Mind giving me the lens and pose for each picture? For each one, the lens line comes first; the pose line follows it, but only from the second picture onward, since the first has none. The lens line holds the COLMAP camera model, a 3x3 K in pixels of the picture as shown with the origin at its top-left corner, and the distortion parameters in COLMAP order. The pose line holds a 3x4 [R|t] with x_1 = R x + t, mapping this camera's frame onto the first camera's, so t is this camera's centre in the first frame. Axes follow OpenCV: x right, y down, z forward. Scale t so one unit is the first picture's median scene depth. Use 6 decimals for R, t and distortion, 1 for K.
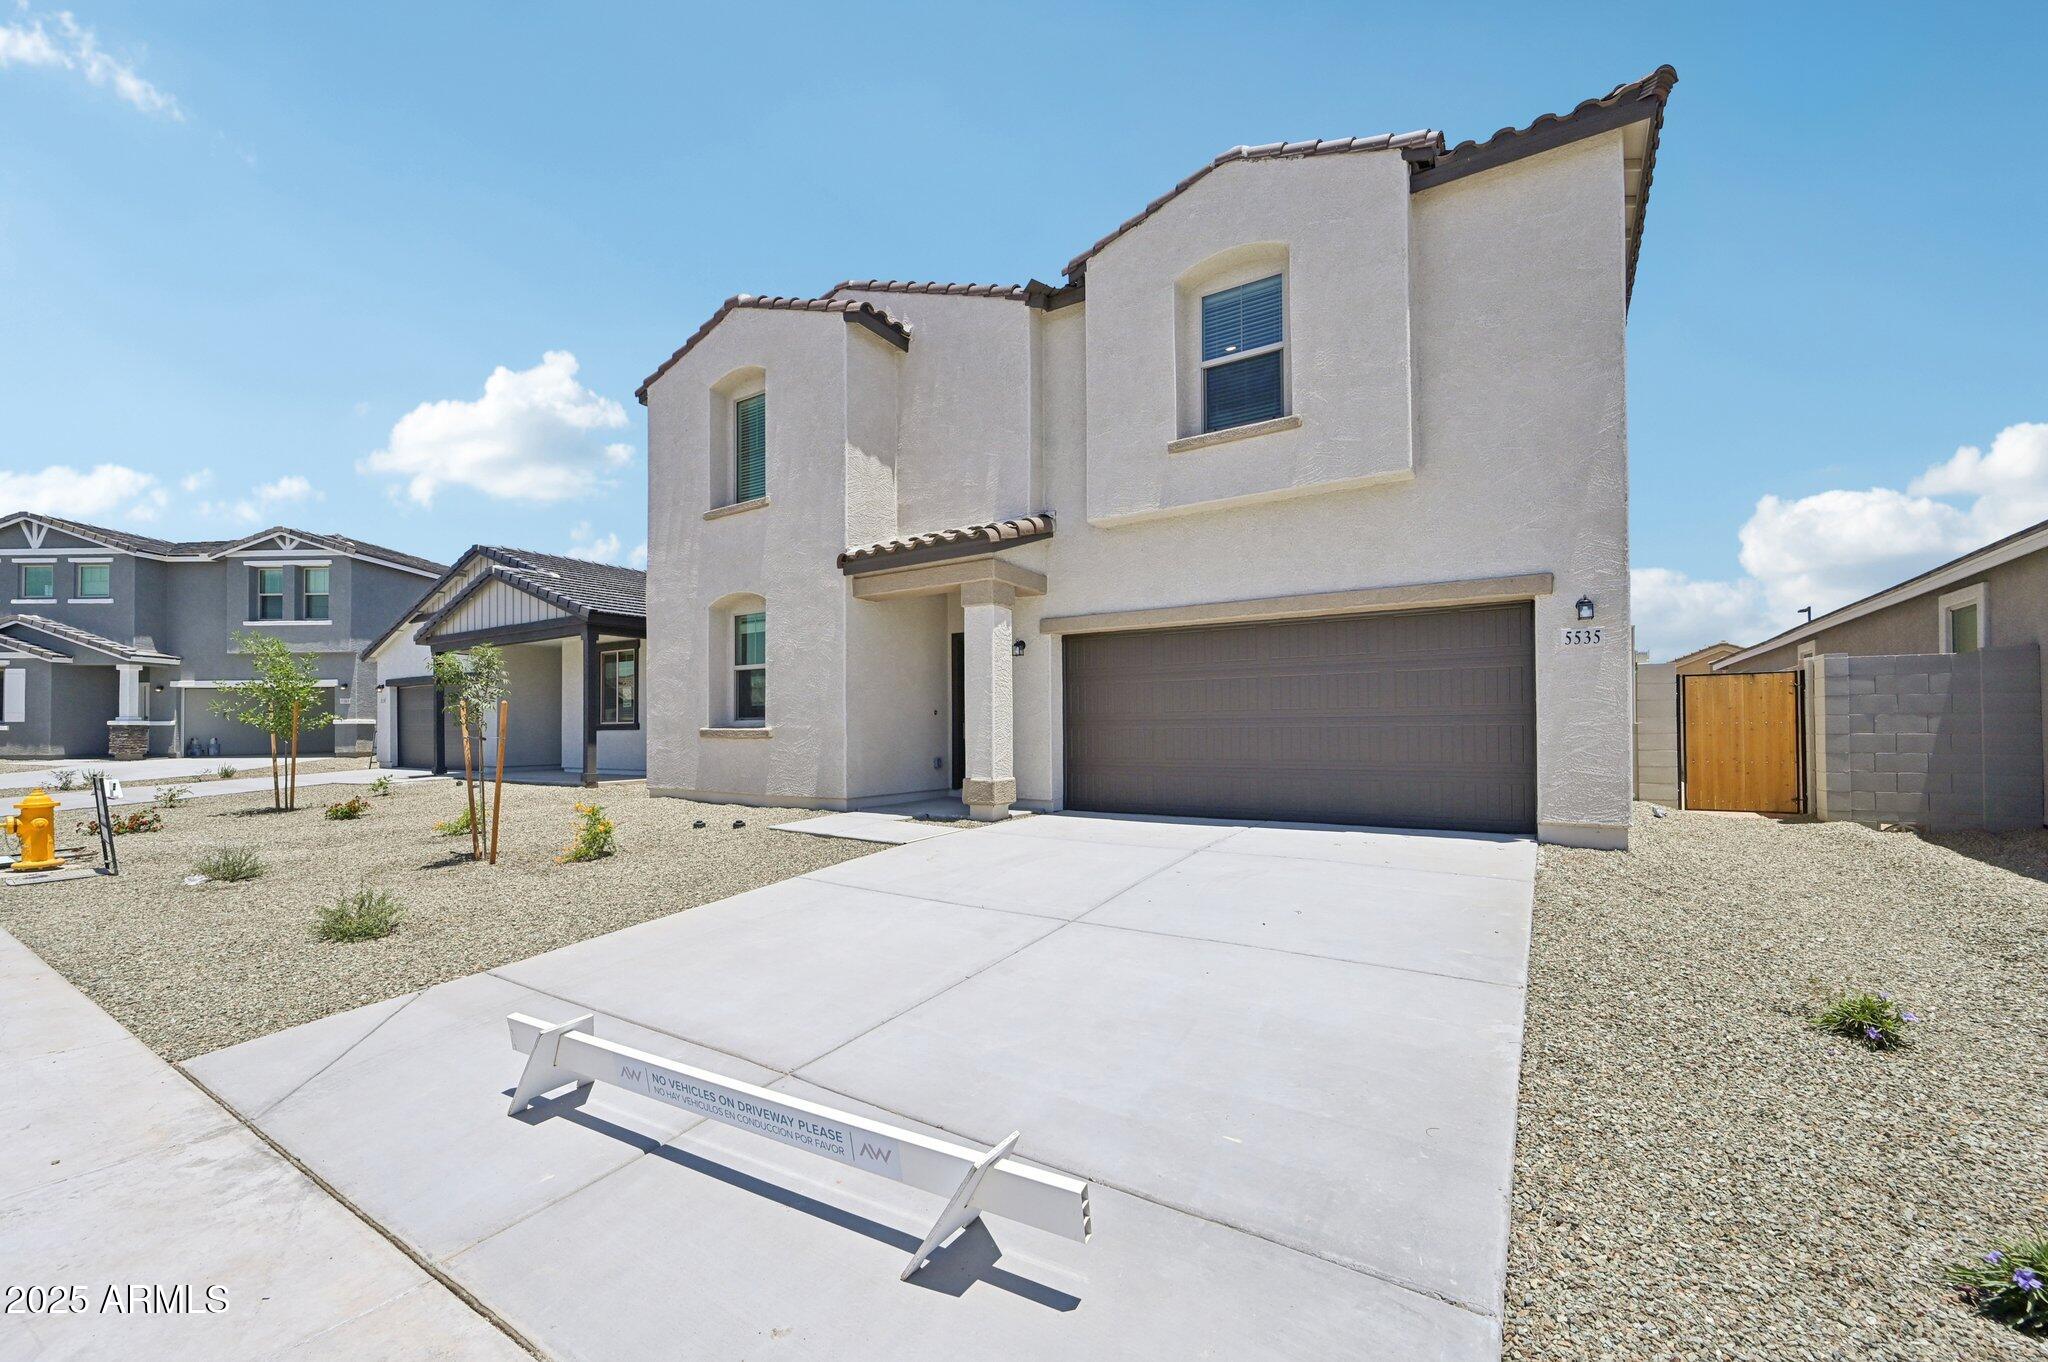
lens RADIAL K [[828.6, 0, 1023.8], [0, 828.6, 718.3], [0, 0, 1]] dist [0.000602, 0.000248]
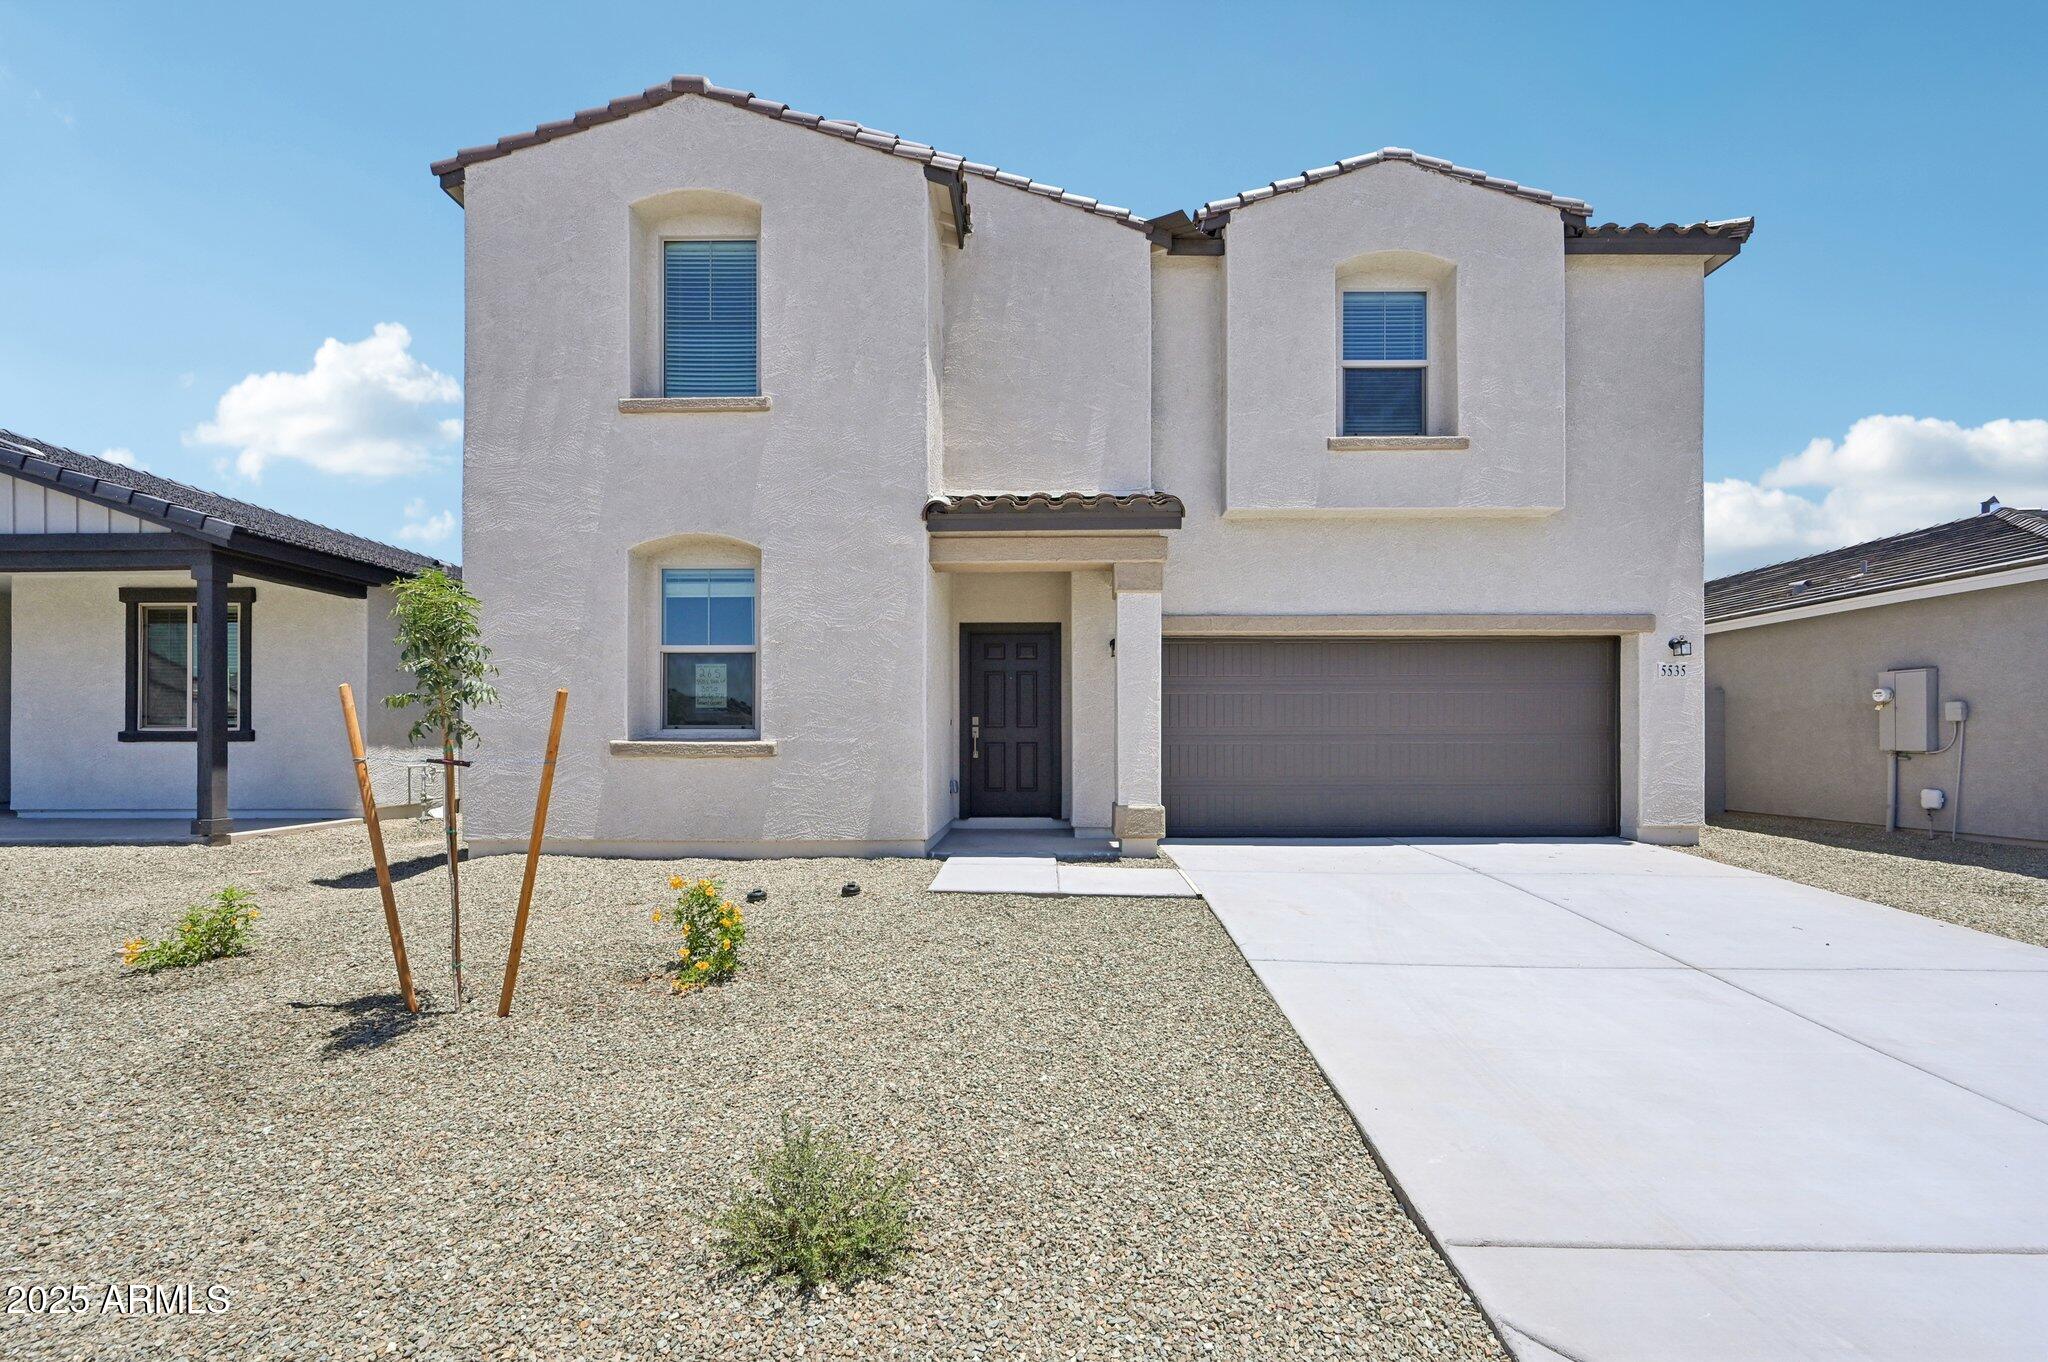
lens RADIAL K [[828.0, 0, 1059.0], [0, 828.0, 739.4], [0, 0, 1]] dist [-0.000526, 0.000128]
pose [[0.843094, 0.006770, 0.537723, -0.524890], [-0.011697, 0.999915, 0.005750, 0.003911], [-0.537639, -0.011137, 0.843102, 0.339796]]
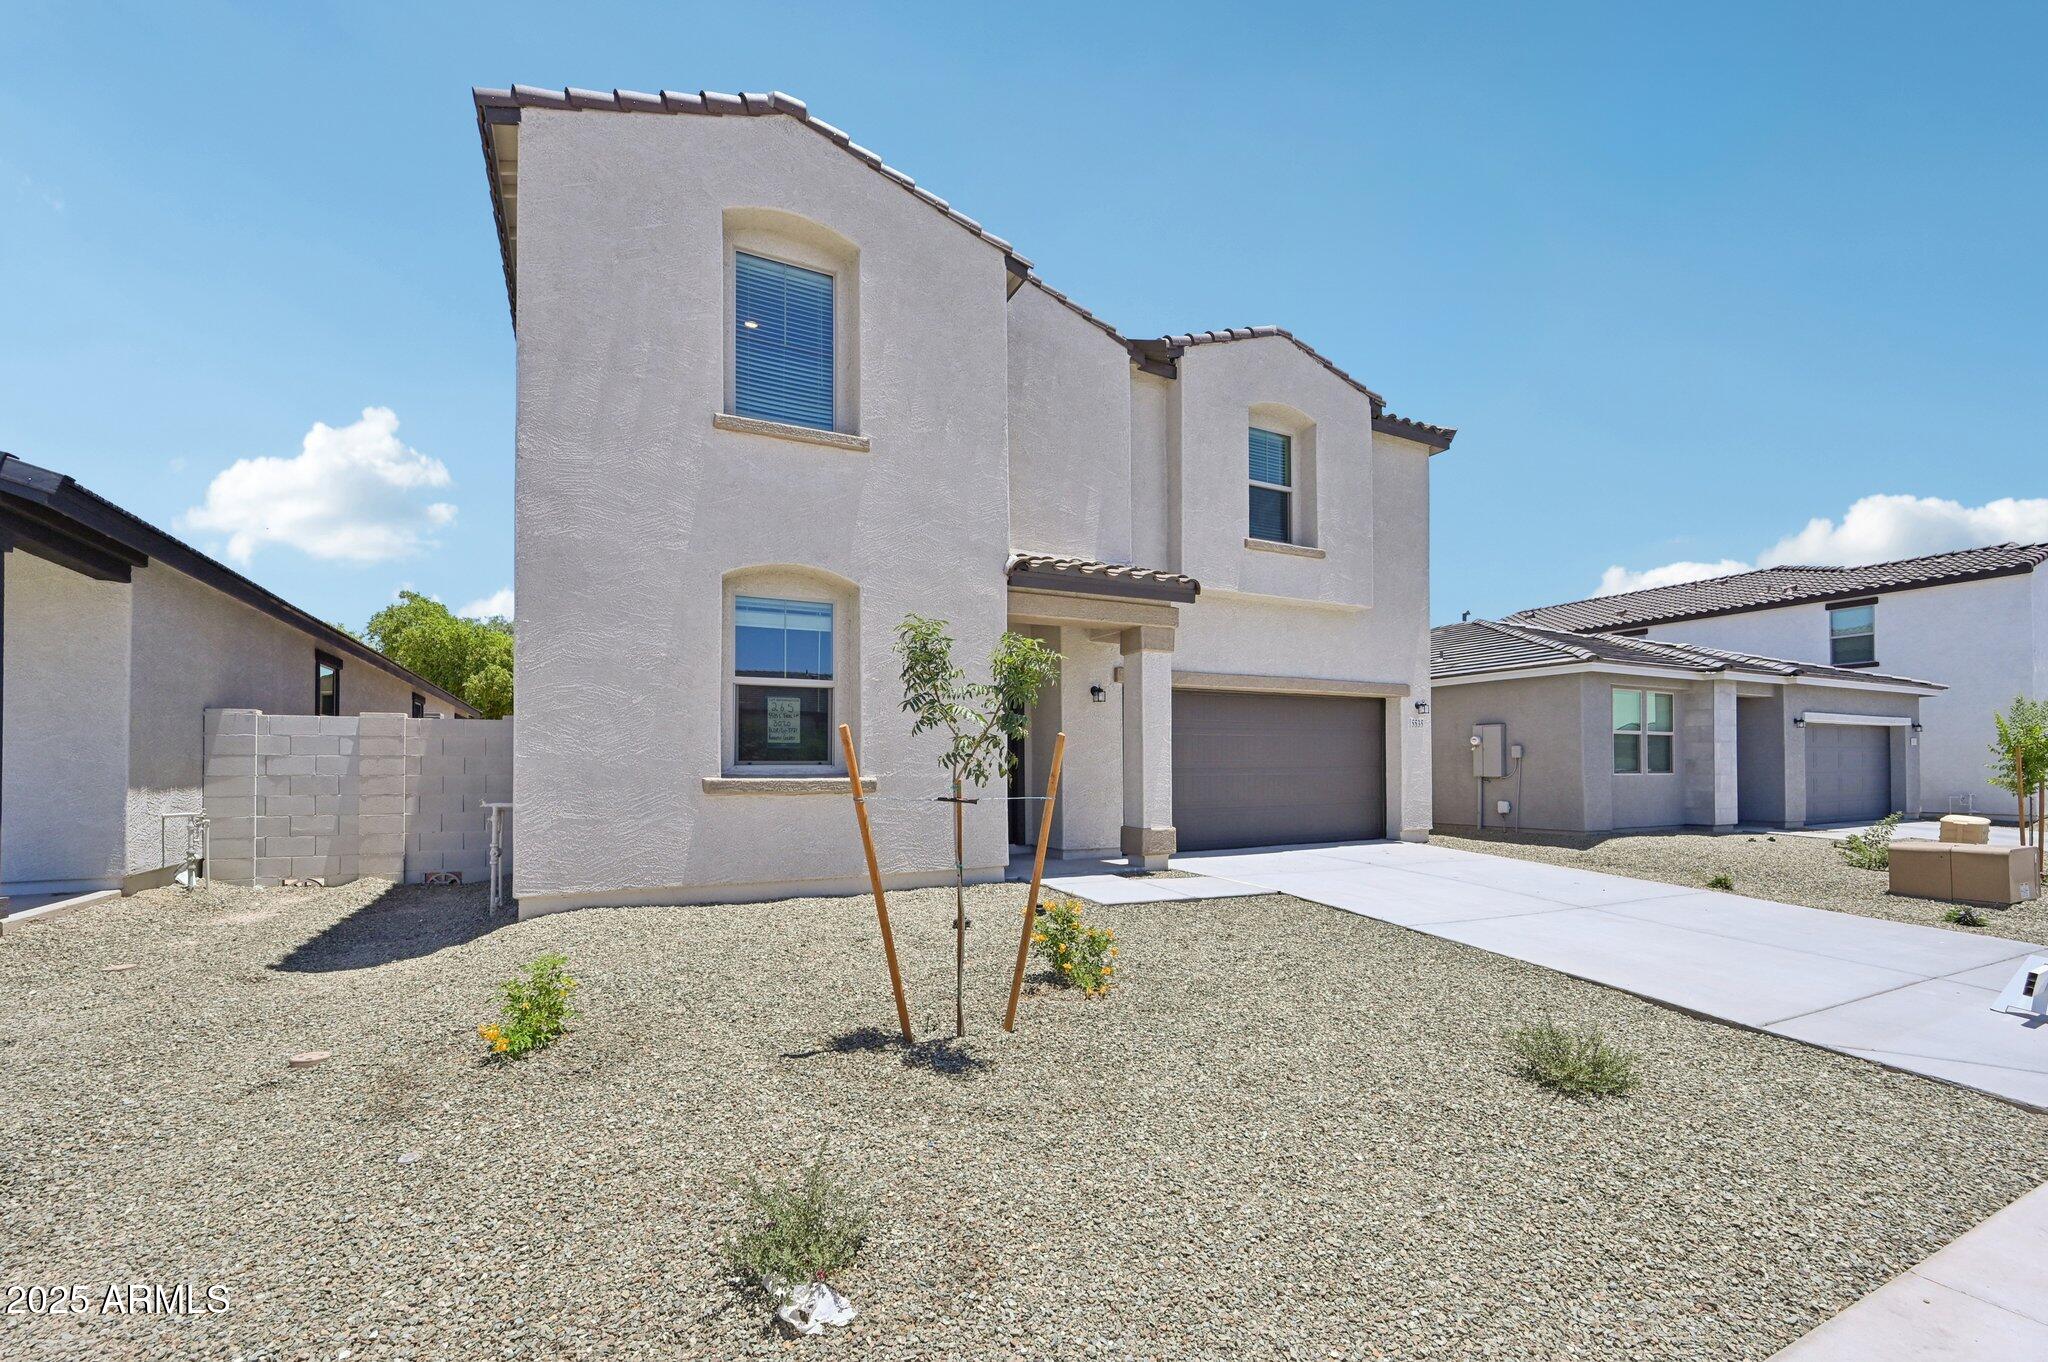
lens RADIAL K [[840.9, 0, 1020.0], [0, 840.9, 761.5], [0, 0, 1]] dist [-0.001114, 0.000033]
pose [[0.501103, 0.012104, 0.865303, -0.945380], [-0.008030, 0.999924, -0.009337, 0.004834], [-0.865351, -0.002270, 0.501162, 0.609121]]
